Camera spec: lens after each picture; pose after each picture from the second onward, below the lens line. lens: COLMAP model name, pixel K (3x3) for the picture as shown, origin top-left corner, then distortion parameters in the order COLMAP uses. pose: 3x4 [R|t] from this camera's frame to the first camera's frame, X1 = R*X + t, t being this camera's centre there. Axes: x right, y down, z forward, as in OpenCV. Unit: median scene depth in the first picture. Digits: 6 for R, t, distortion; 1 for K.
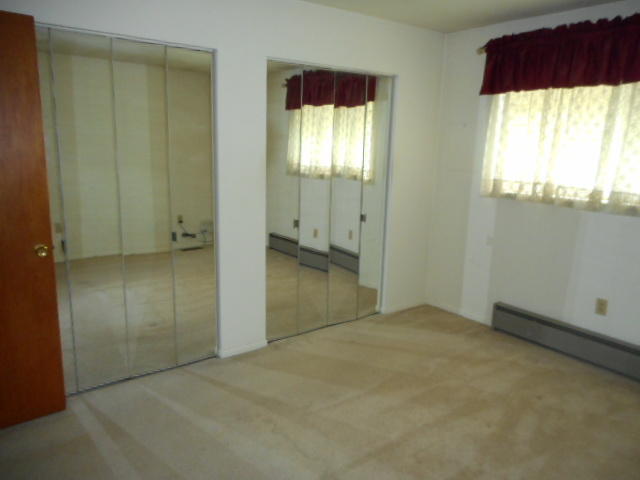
lens RADIAL K [[483.5, 0, 320.0], [0, 483.5, 240.0], [0, 0, 1]] dist [0.002930, -0.001094]
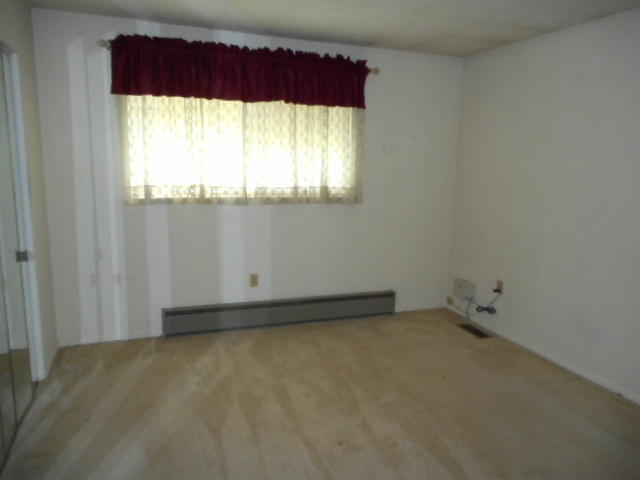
lens RADIAL K [[478.3, 0, 320.0], [0, 478.3, 240.0], [0, 0, 1]] dist [0.005765, 0.005540]
pose [[0.269141, -0.181945, 0.945758, -0.496531], [0.180220, 0.974162, 0.136123, -0.095128], [-0.946089, 0.133808, 0.294977, 0.446308]]
